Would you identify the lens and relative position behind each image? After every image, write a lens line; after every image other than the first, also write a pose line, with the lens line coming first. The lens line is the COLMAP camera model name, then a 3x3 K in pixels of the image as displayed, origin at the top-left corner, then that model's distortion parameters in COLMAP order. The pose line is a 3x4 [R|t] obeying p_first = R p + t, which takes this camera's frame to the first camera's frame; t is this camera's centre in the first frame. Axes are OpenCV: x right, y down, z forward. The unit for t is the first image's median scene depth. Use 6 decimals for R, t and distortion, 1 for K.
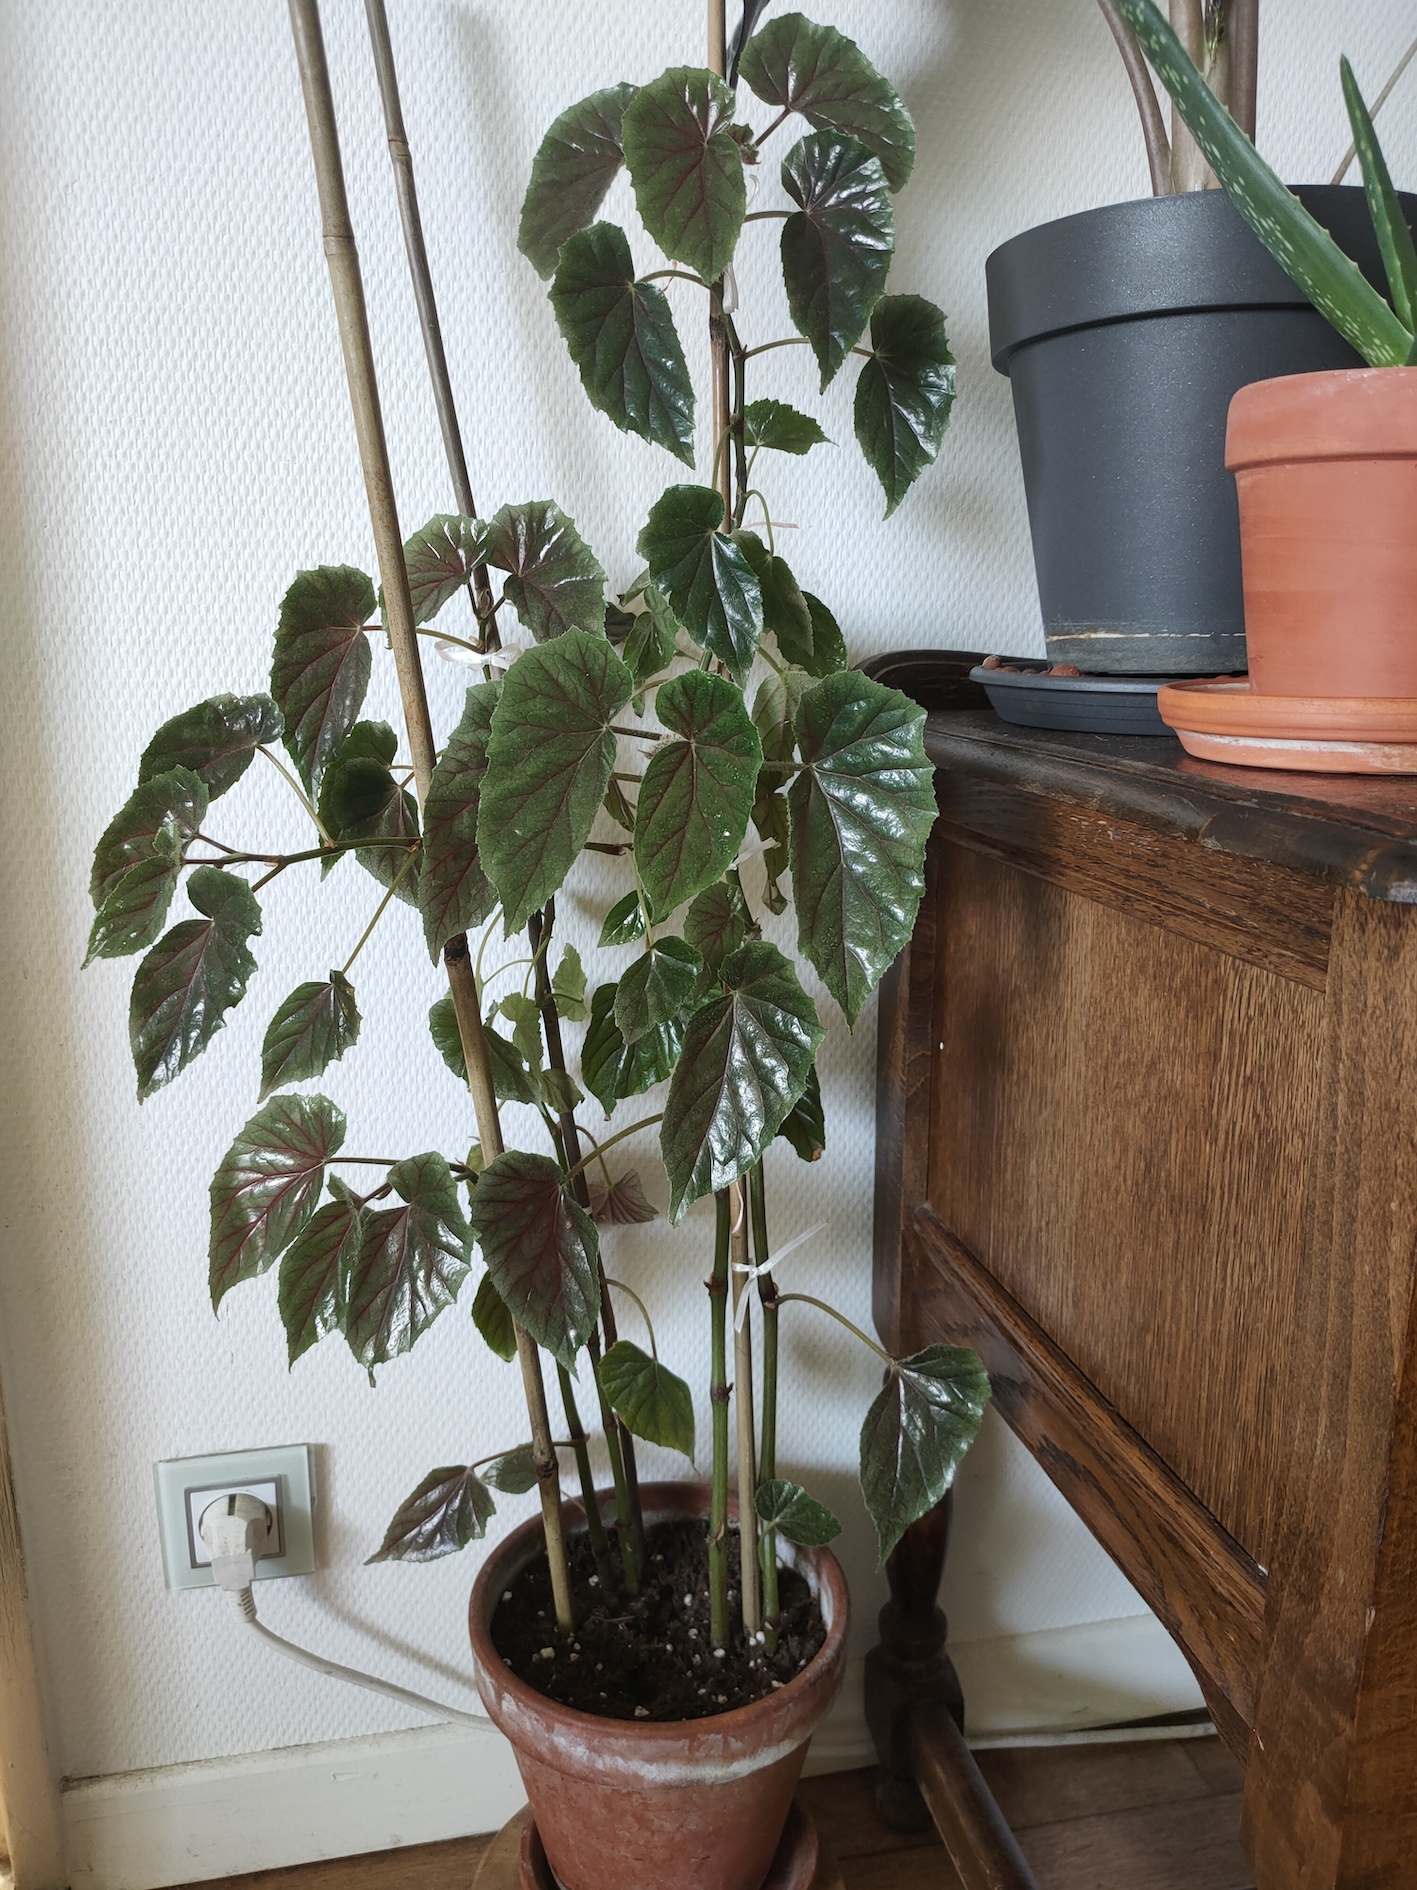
lens RADIAL K [[1544.7, 0, 708.5], [0, 1544.7, 945.0], [0, 0, 1]] dist [0.064365, -0.091940]
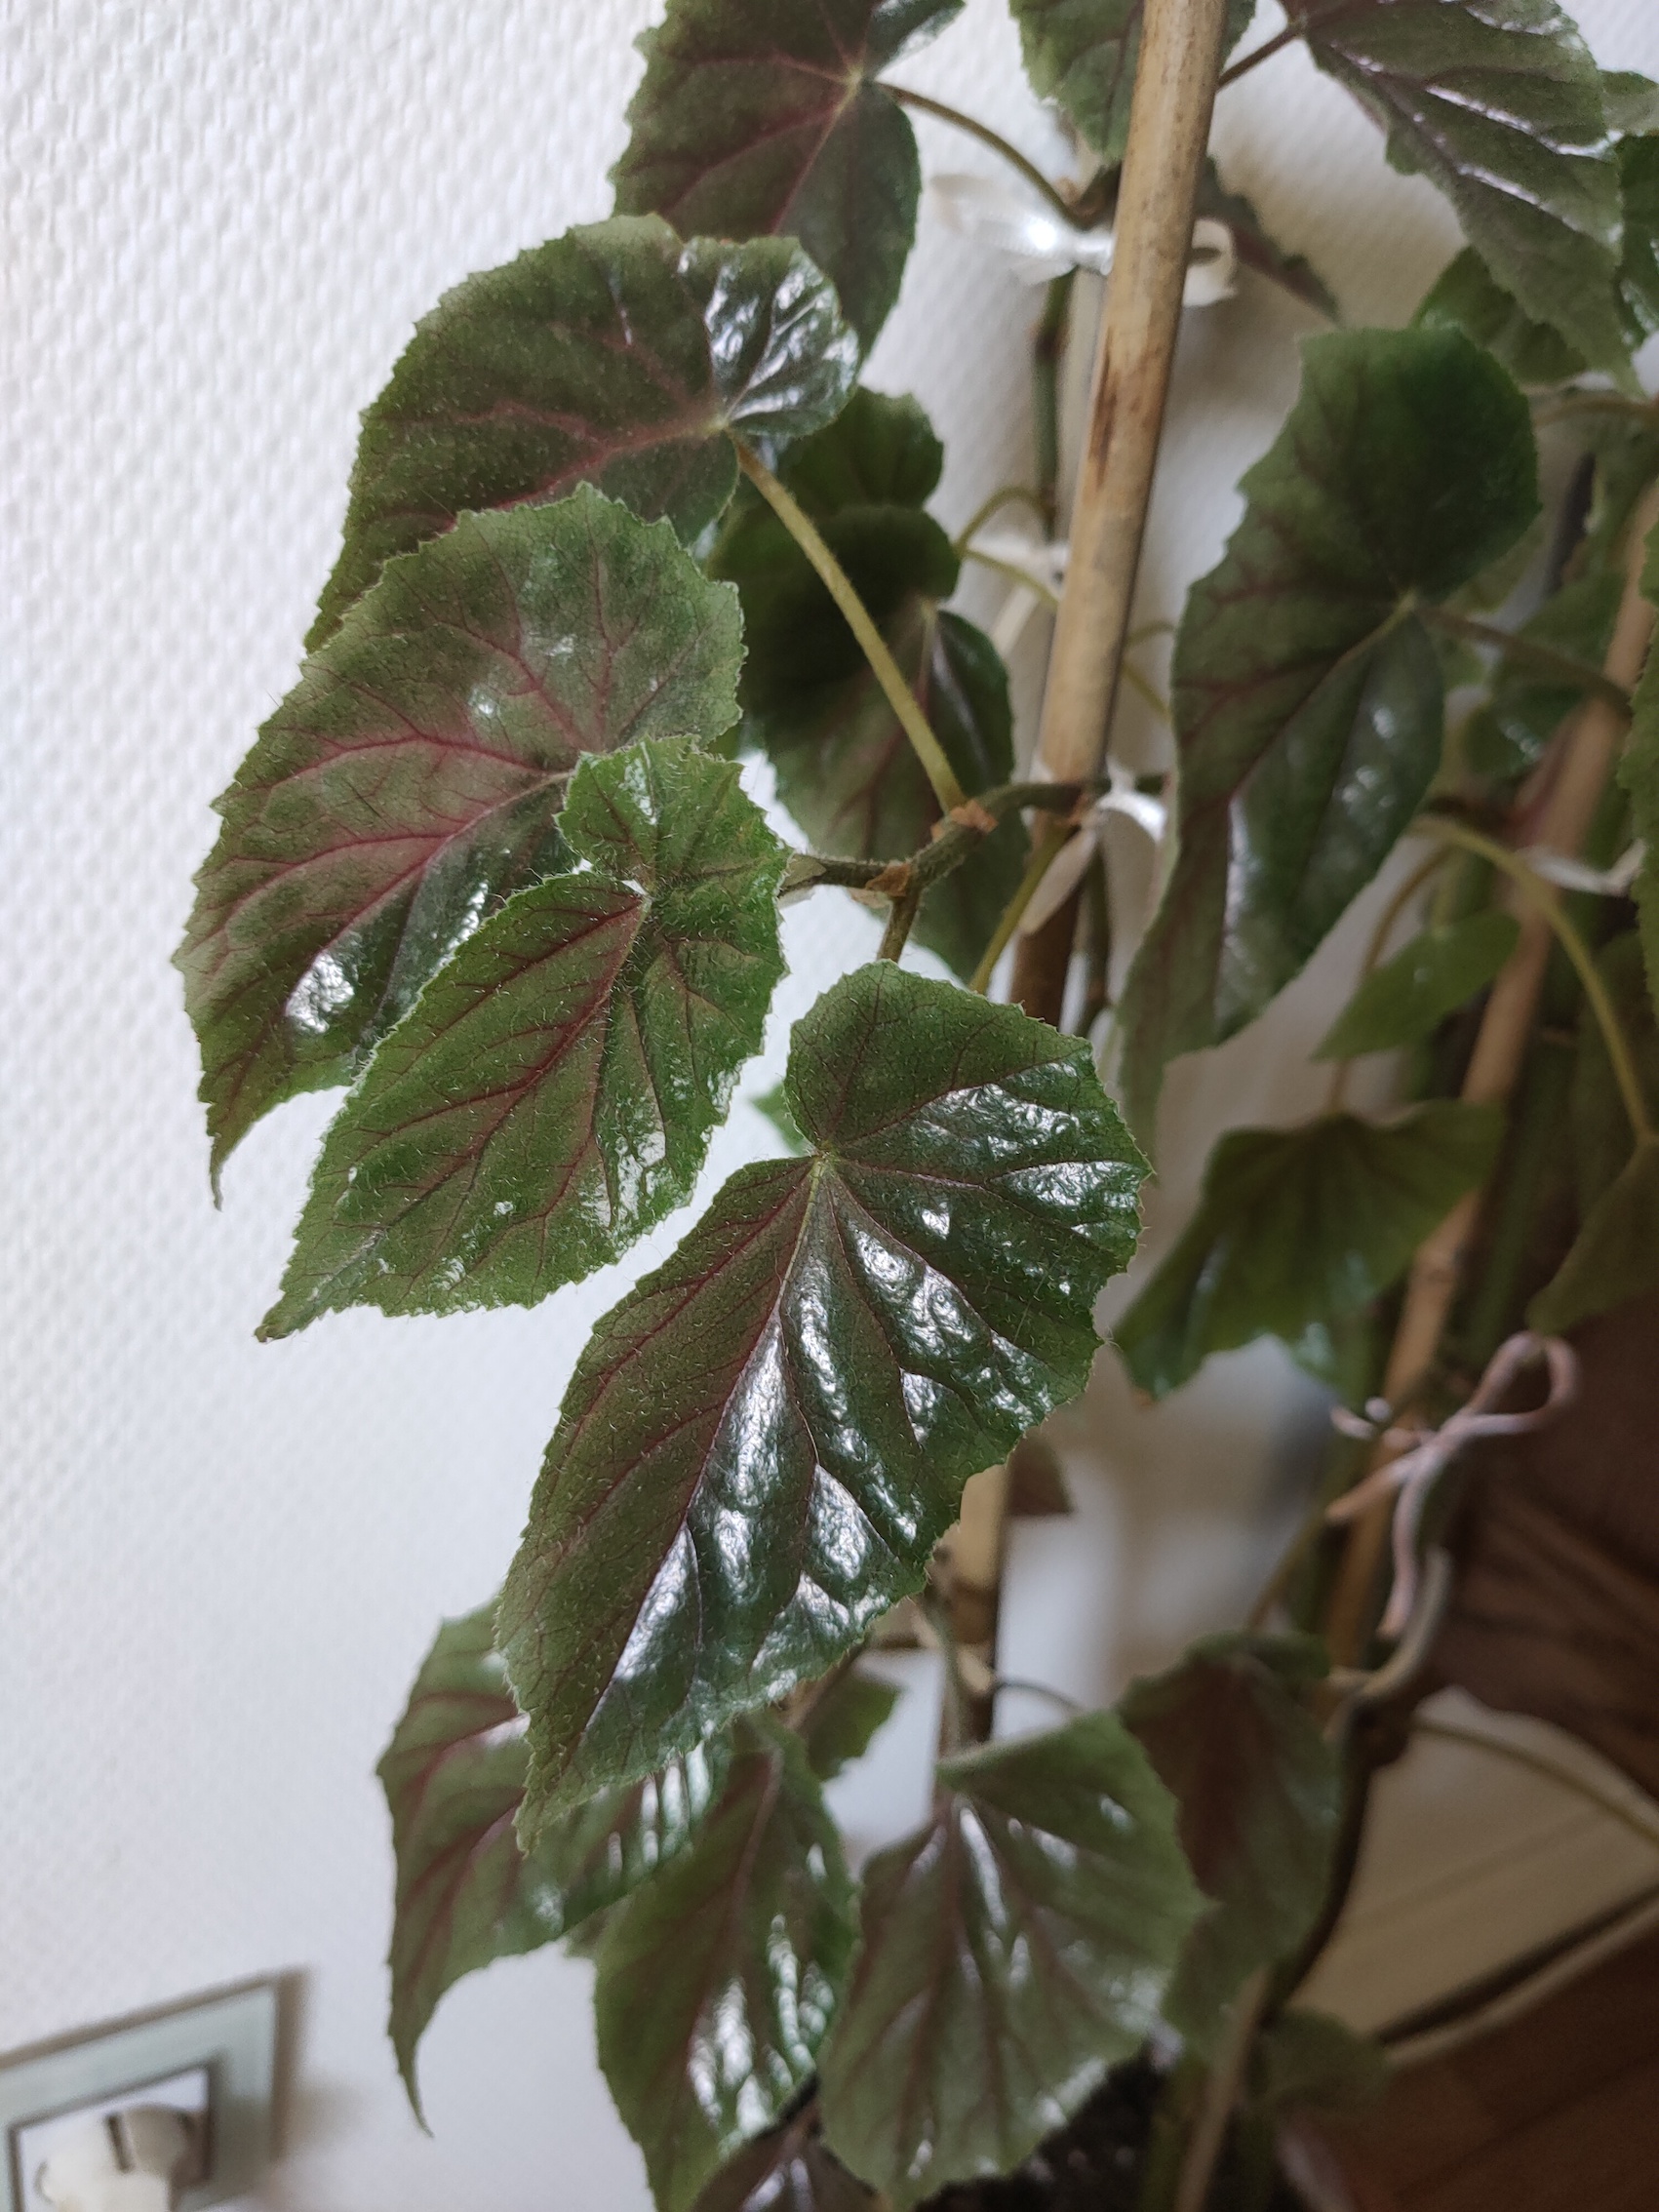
lens RADIAL K [[1807.8, 0, 829.5], [0, 1807.8, 1106.0], [0, 0, 1]] dist [0.064365, -0.091940]
pose [[0.945829, 0.027092, 0.323534, -0.284846], [-0.093581, 0.976968, 0.191769, -0.055894], [-0.310887, -0.211657, 0.926580, 0.498558]]
